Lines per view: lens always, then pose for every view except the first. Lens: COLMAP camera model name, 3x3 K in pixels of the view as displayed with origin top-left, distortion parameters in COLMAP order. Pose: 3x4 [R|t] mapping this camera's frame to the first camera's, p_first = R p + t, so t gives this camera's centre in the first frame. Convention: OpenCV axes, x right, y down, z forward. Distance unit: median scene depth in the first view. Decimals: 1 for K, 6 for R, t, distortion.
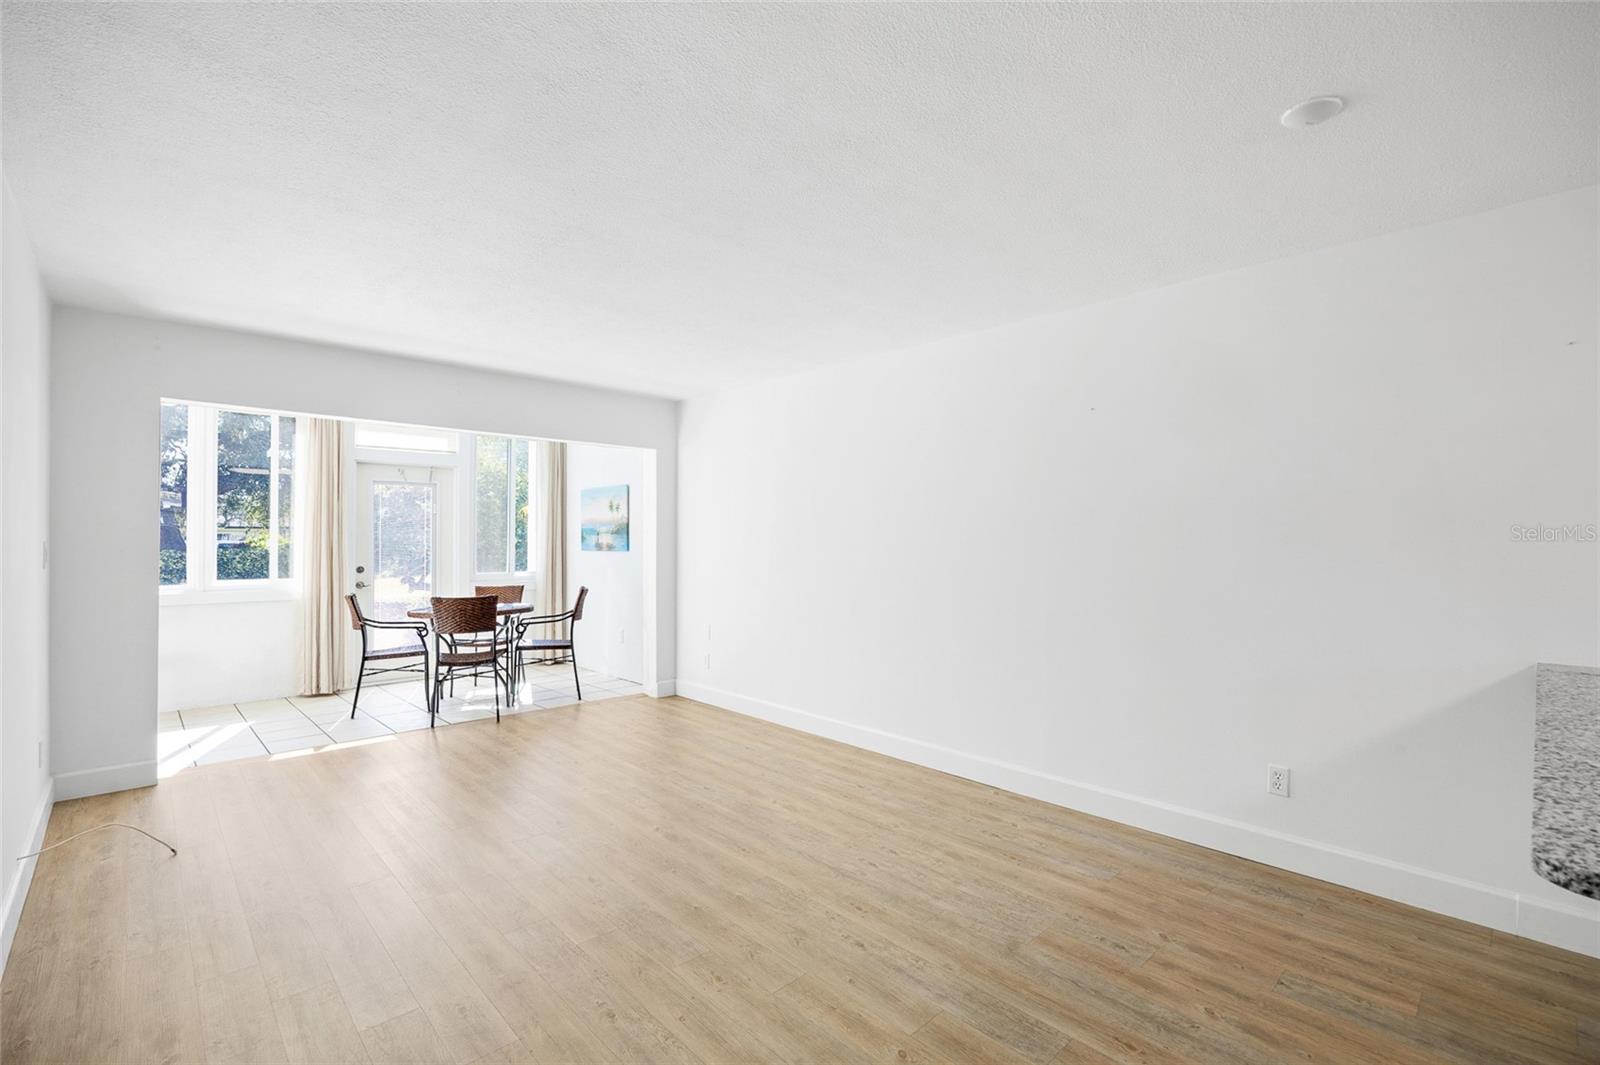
lens RADIAL K [[708.9, 0, 796.1], [0, 708.9, 538.6], [0, 0, 1]] dist [-0.012858, 0.000065]
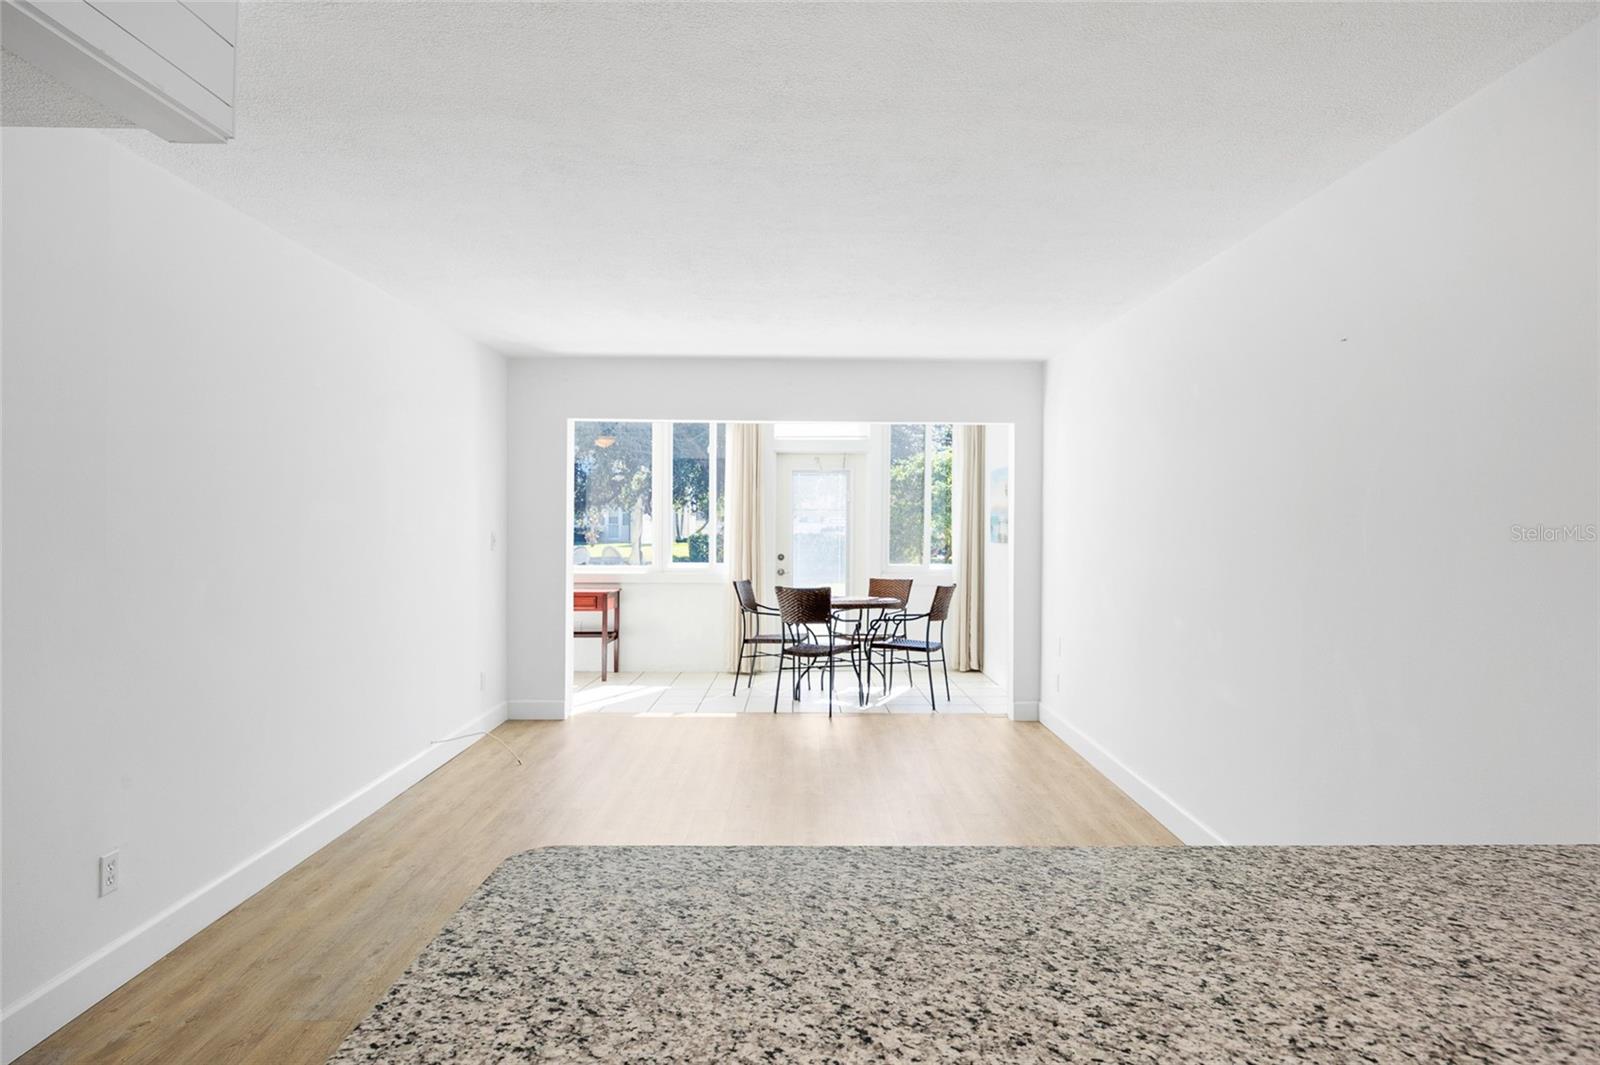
lens RADIAL K [[923.9, 0, 798.9], [0, 923.9, 528.6], [0, 0, 1]] dist [-0.002986, -0.000195]
pose [[0.733303, 0.006879, -0.679867, 0.633241], [-0.001776, 0.999965, 0.008202, -0.017474], [0.679899, -0.004807, 0.733290, 0.055644]]
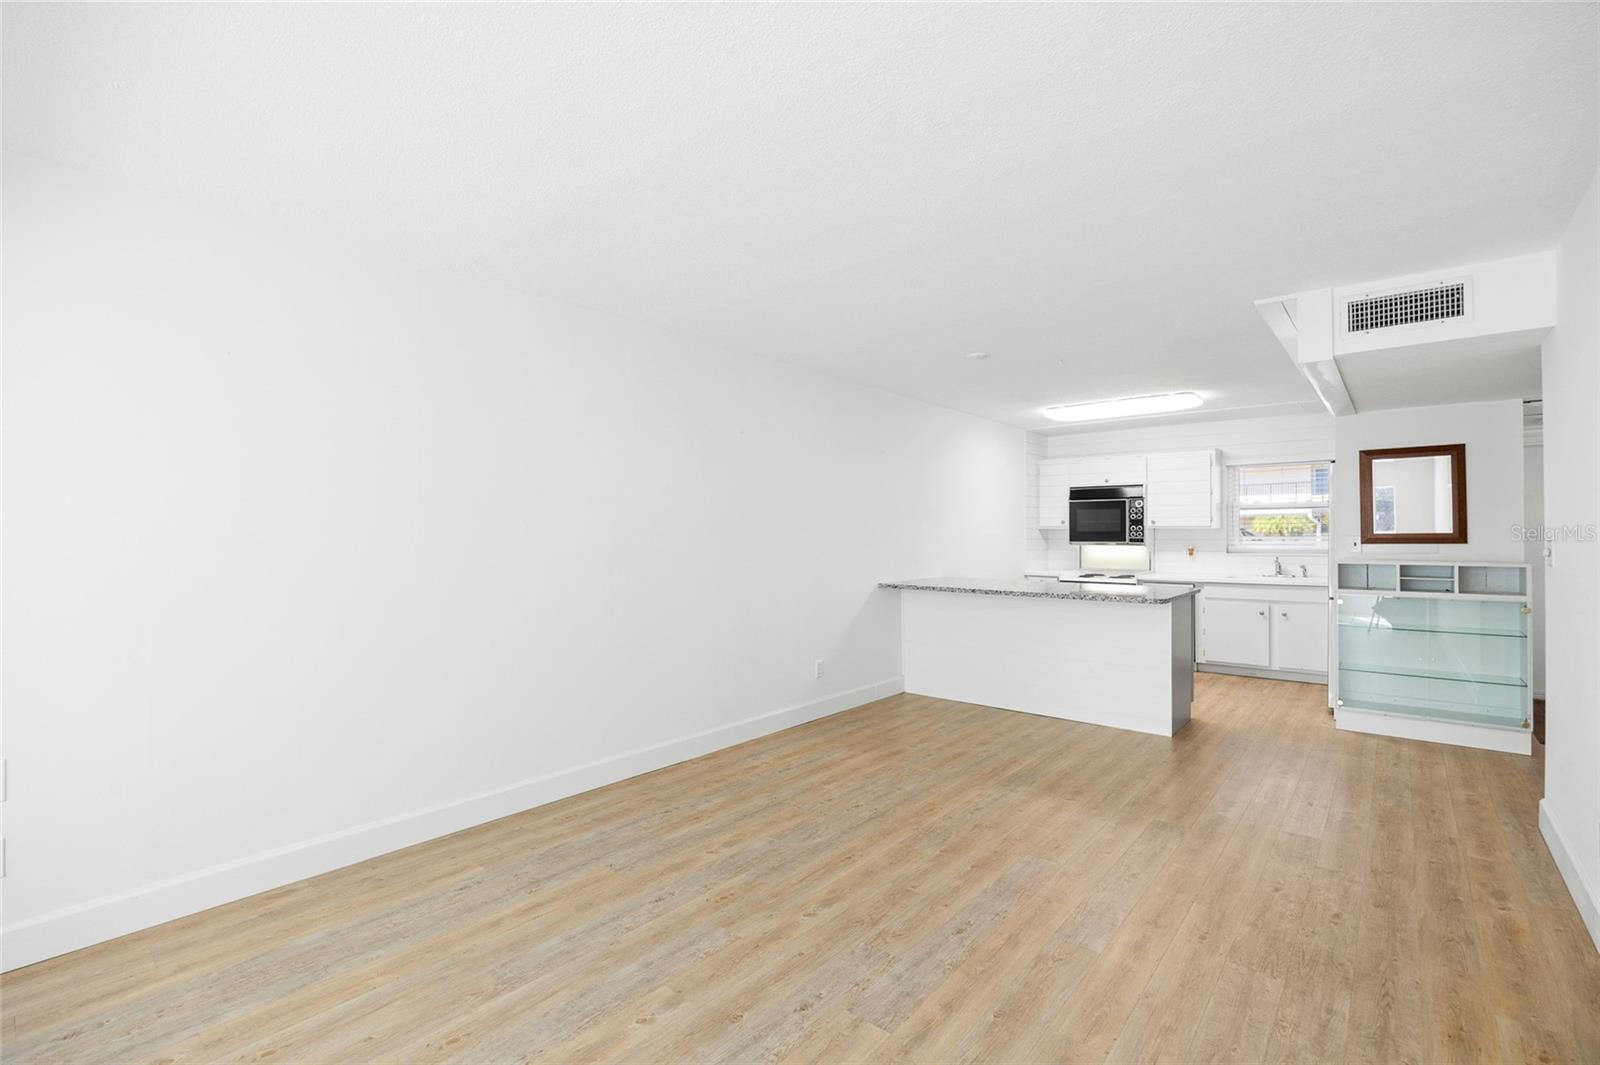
lens RADIAL K [[708.9, 0, 801.6], [0, 708.9, 522.4], [0, 0, 1]] dist [-0.012858, 0.000065]
pose [[-0.114072, 0.013872, 0.993376, -0.925849], [-0.000940, 0.999901, -0.014071, -0.000821], [-0.993472, -0.002539, -0.114048, 1.061136]]
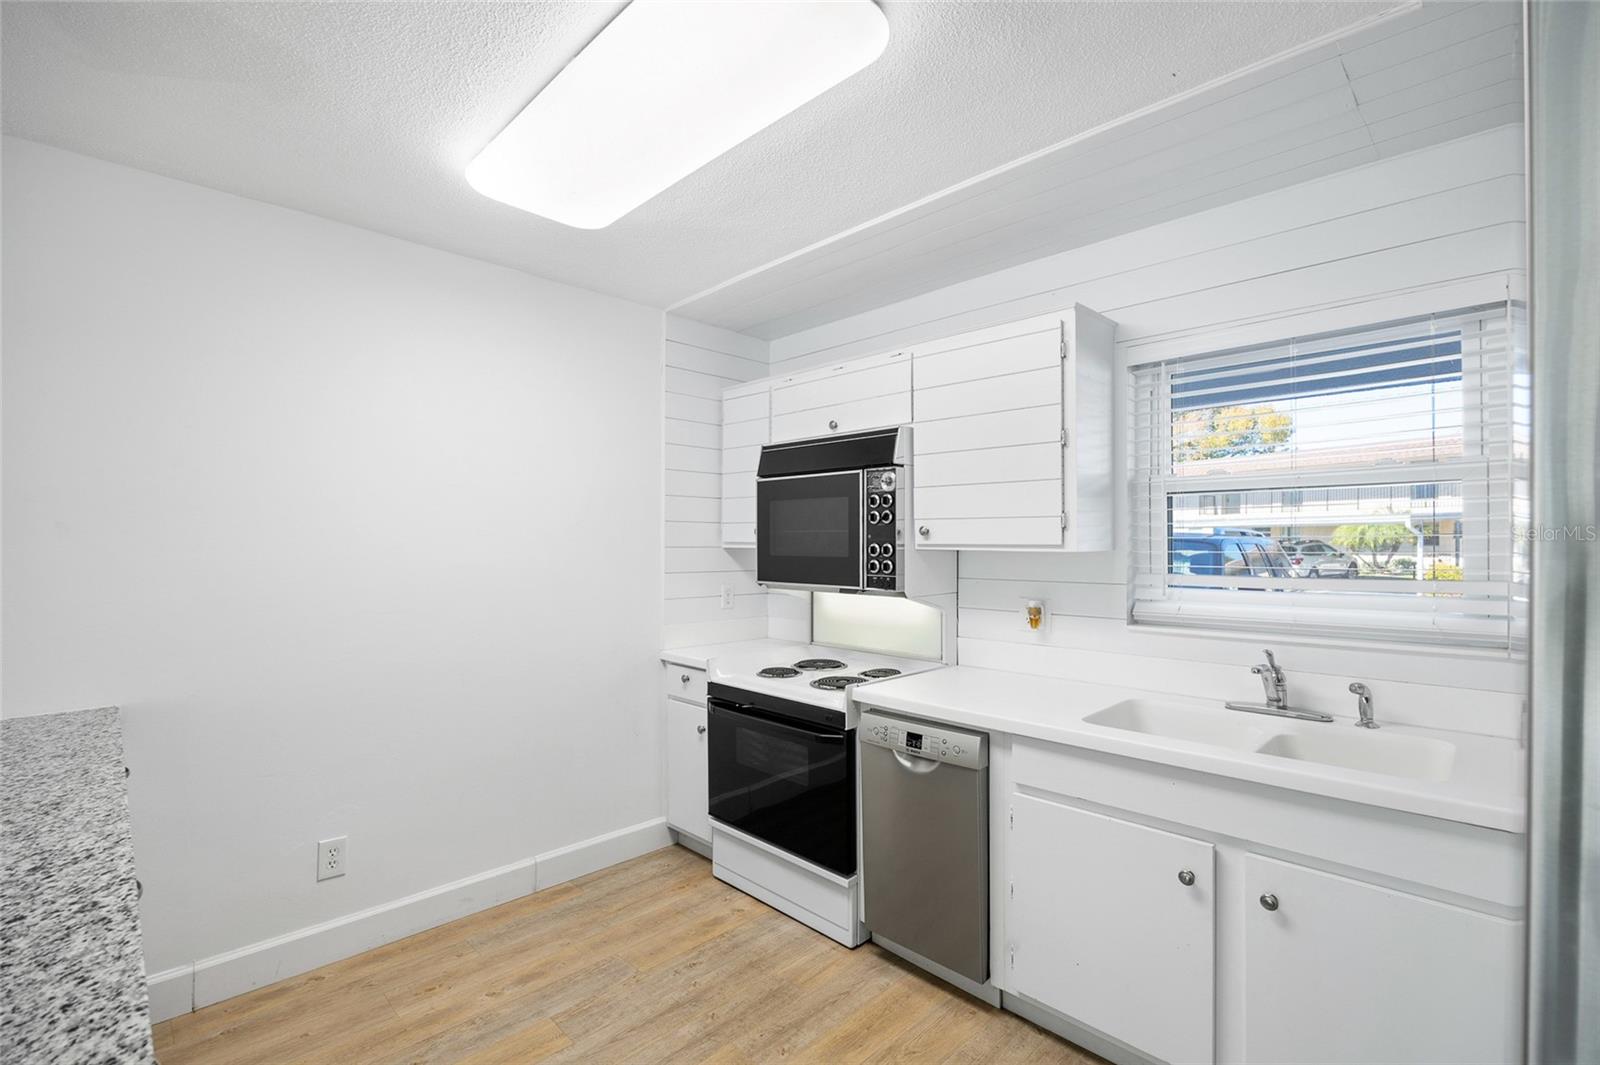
lens RADIAL K [[708.9, 0, 806.5], [0, 708.9, 537.8], [0, 0, 1]] dist [-0.012858, 0.000065]
pose [[-0.029388, 0.006123, 0.999549, 0.327851], [-0.003483, 0.999975, -0.006228, -0.022044], [-0.999562, -0.003664, -0.029366, -0.101989]]
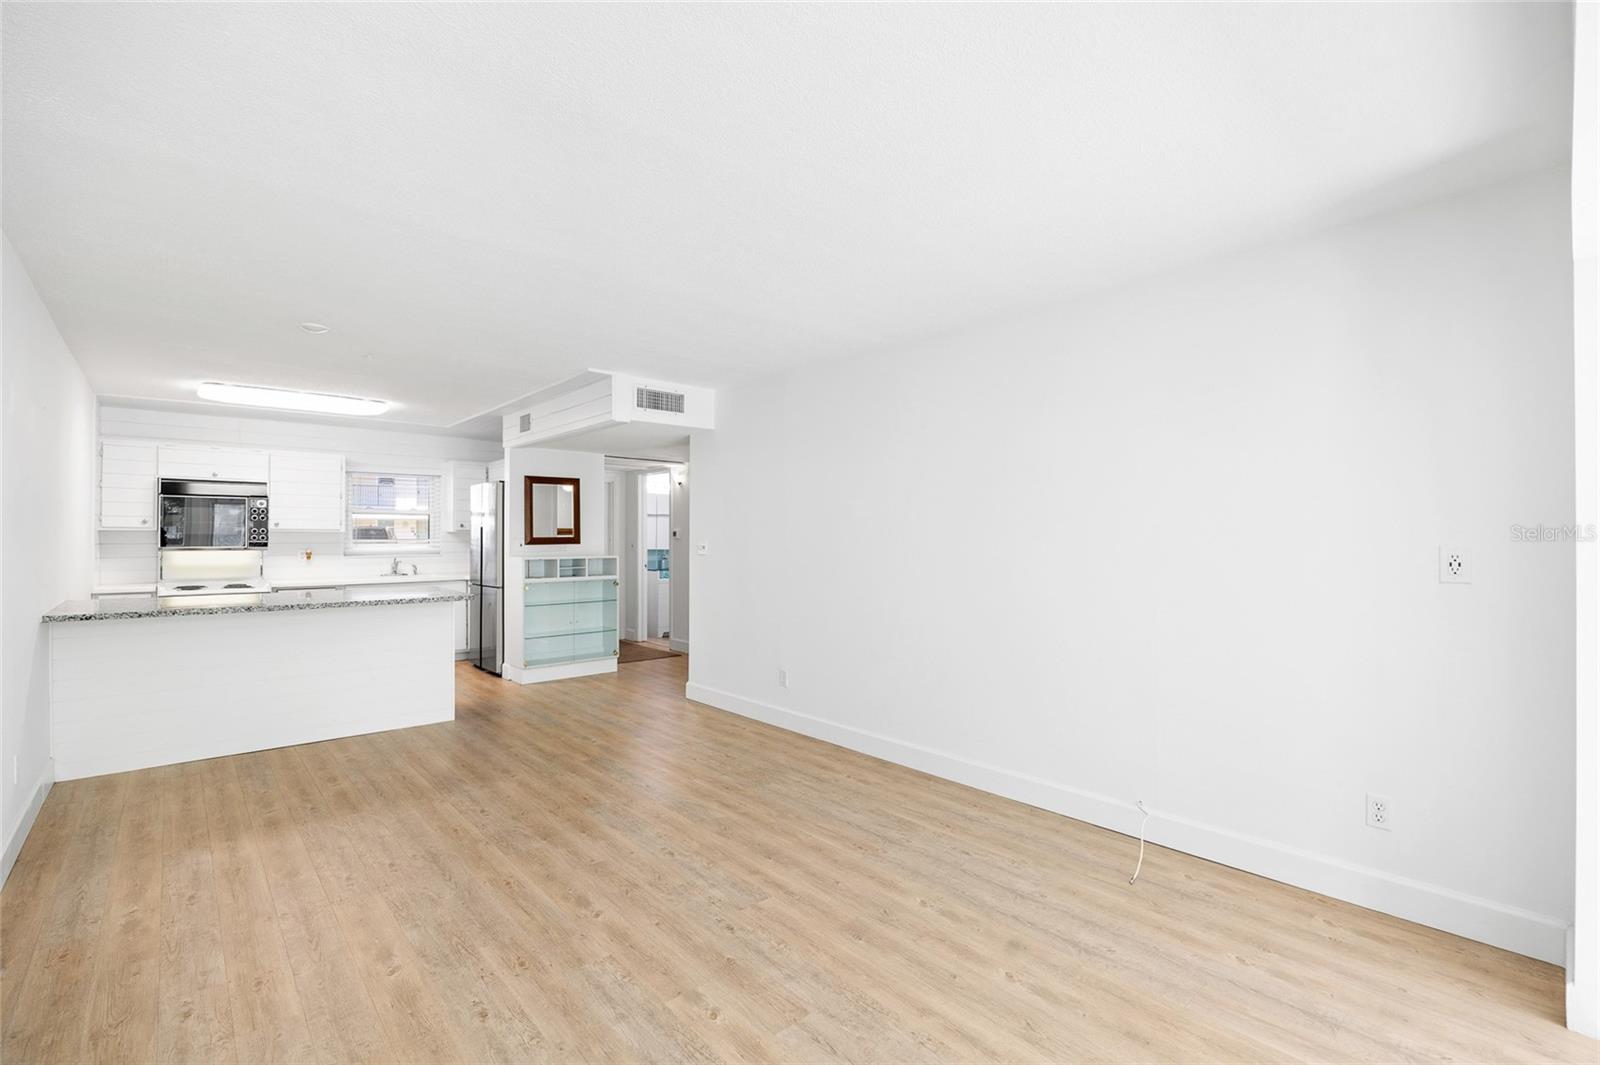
lens RADIAL K [[708.9, 0, 806.9], [0, 708.9, 532.0], [0, 0, 1]] dist [-0.012858, 0.000065]
pose [[-0.999937, -0.003213, 0.010754, -0.417880], [-0.003298, 0.999963, -0.007958, -0.001079], [-0.010728, -0.007993, -0.999911, 1.713971]]
